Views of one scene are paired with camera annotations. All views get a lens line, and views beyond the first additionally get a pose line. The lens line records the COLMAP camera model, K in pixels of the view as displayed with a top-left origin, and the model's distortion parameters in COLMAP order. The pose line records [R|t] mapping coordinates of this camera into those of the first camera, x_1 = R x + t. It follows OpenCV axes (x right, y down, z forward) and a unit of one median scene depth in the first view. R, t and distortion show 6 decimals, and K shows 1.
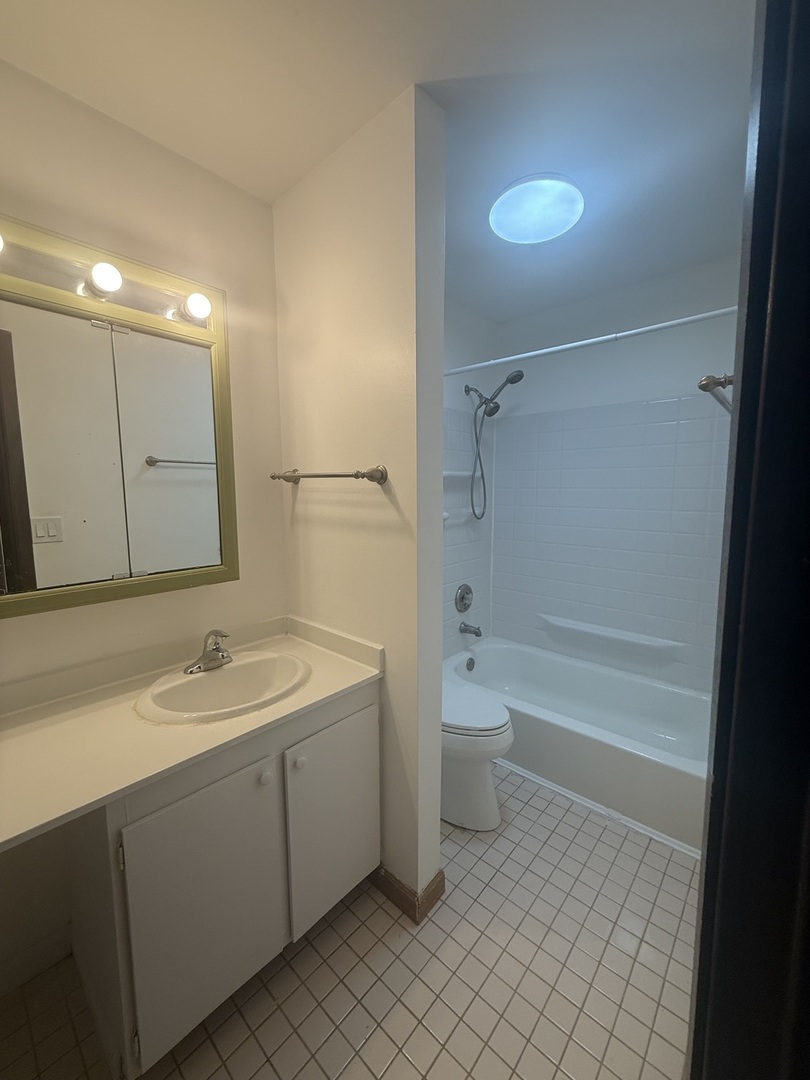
lens RADIAL K [[434.5, 0, 405.9], [0, 434.5, 538.2], [0, 0, 1]] dist [0.002502, 0.000974]
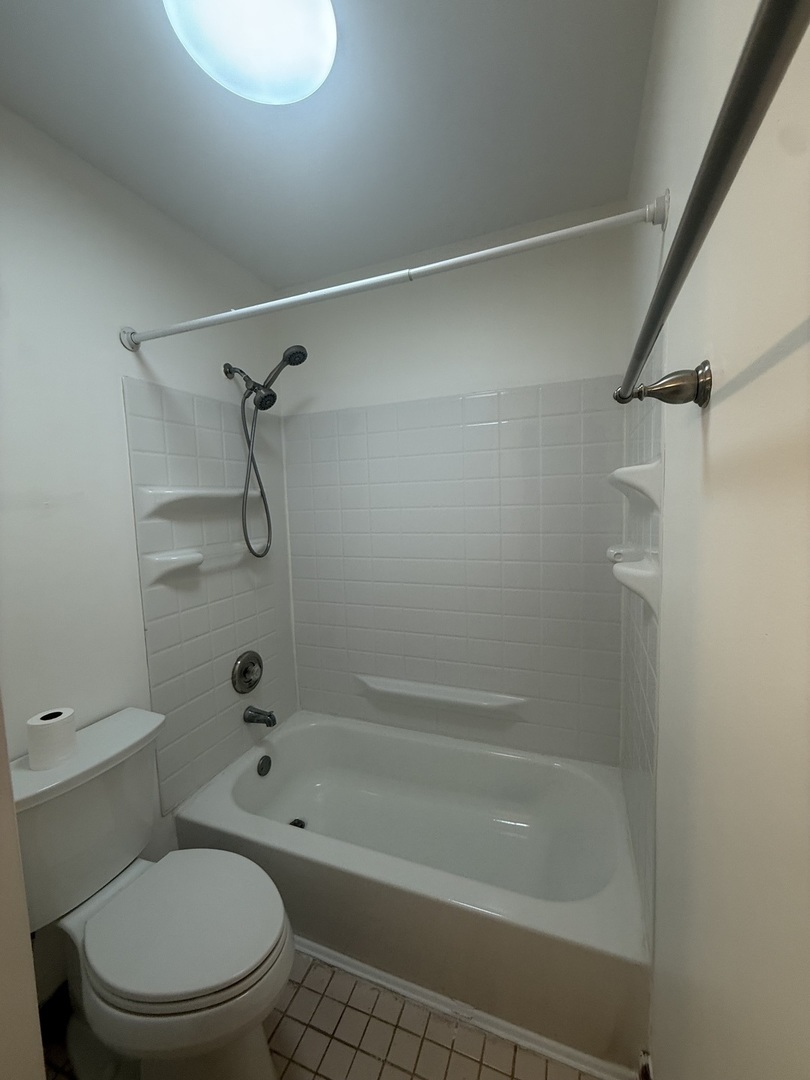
lens RADIAL K [[434.5, 0, 403.6], [0, 434.5, 537.1], [0, 0, 1]] dist [0.002502, 0.000974]
pose [[0.939588, -0.056949, 0.337536, 0.152290], [0.069970, 0.997196, -0.026526, -0.041089], [-0.335079, 0.048541, 0.940939, 0.270554]]
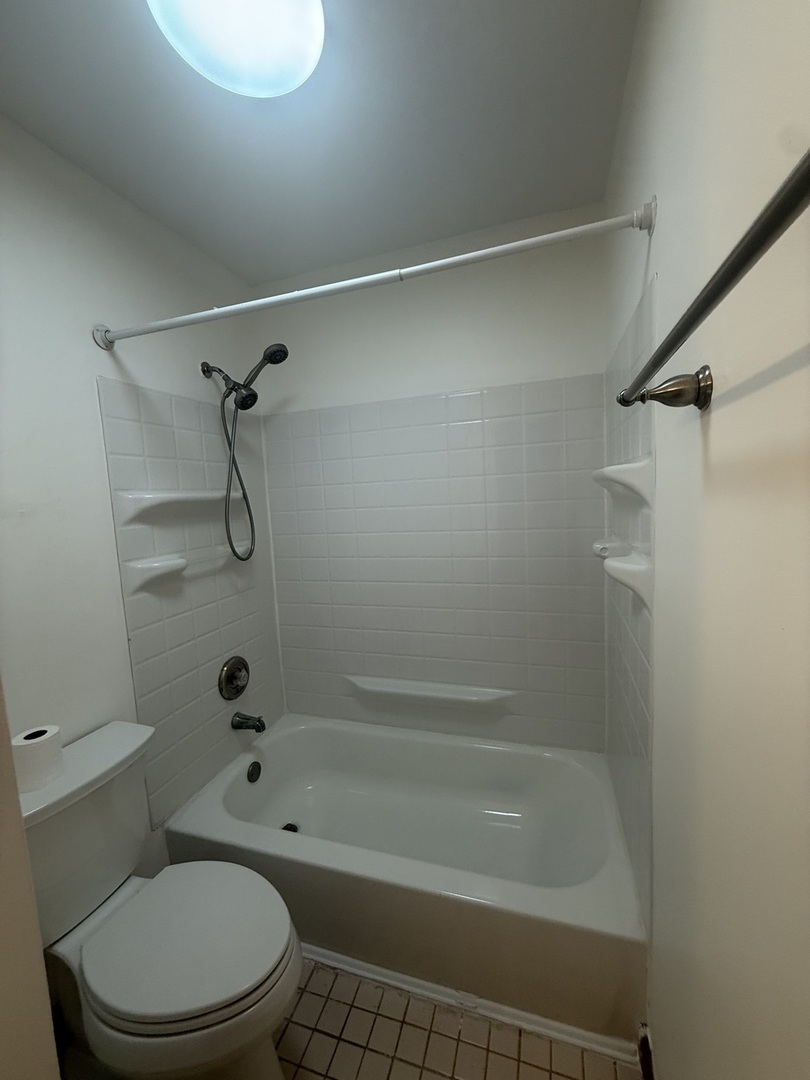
lens RADIAL K [[434.5, 0, 403.2], [0, 434.5, 537.1], [0, 0, 1]] dist [0.002502, 0.000974]
pose [[0.915118, -0.083121, 0.394525, 0.131255], [0.095855, 0.995315, -0.012640, -0.047649], [-0.391626, 0.049384, 0.918798, 0.278322]]
